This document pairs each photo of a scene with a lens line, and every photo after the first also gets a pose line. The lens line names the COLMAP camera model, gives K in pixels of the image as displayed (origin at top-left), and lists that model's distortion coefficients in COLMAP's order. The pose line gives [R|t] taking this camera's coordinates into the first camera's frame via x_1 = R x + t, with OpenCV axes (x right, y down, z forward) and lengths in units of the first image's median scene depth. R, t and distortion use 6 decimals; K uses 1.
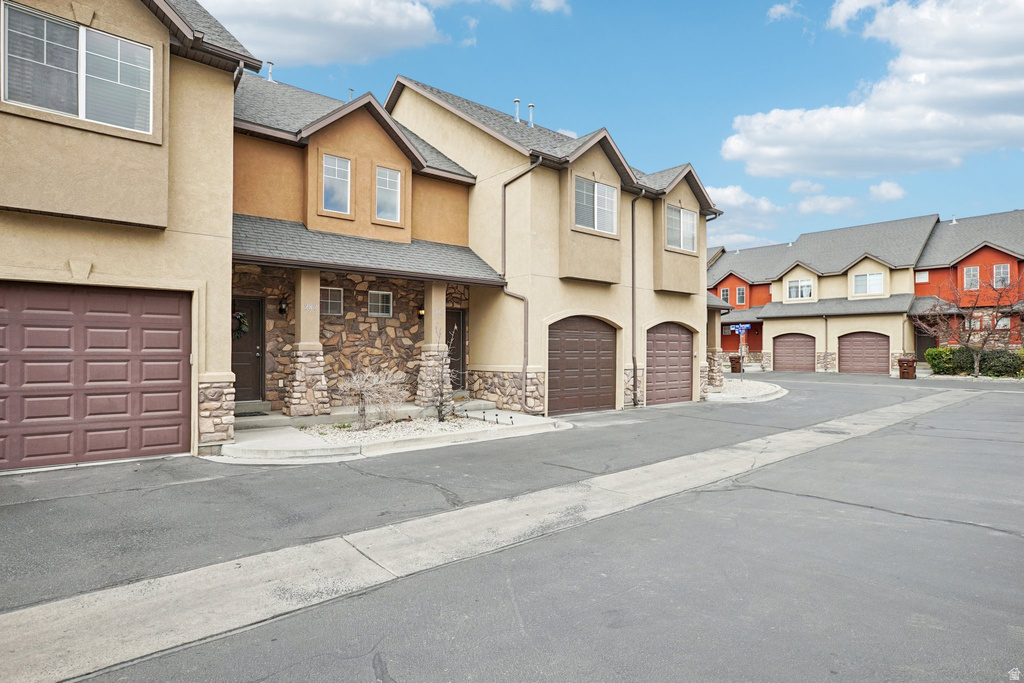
lens RADIAL K [[525.9, 0, 512.0], [0, 525.9, 341.5], [0, 0, 1]] dist [-0.059719, 0.034720]
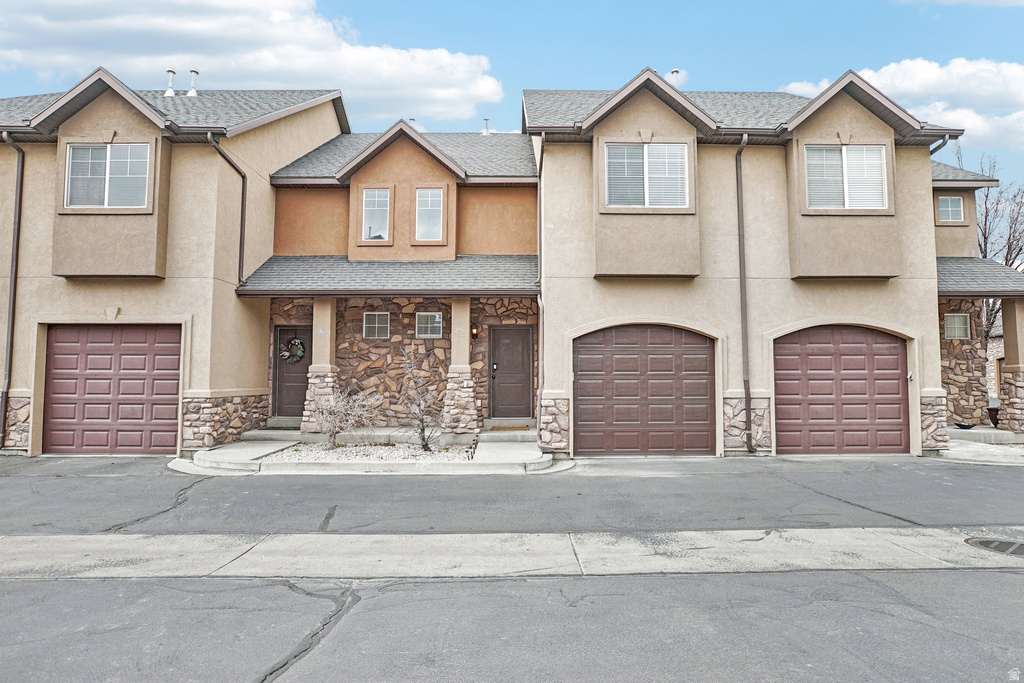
lens RADIAL K [[525.9, 0, 512.0], [0, 525.9, 341.5], [0, 0, 1]] dist [-0.059719, 0.034720]
pose [[0.779596, -0.045049, -0.624660, 0.501399], [0.013309, 0.998376, -0.055390, 0.015946], [0.626141, 0.034868, 0.778930, 0.343425]]
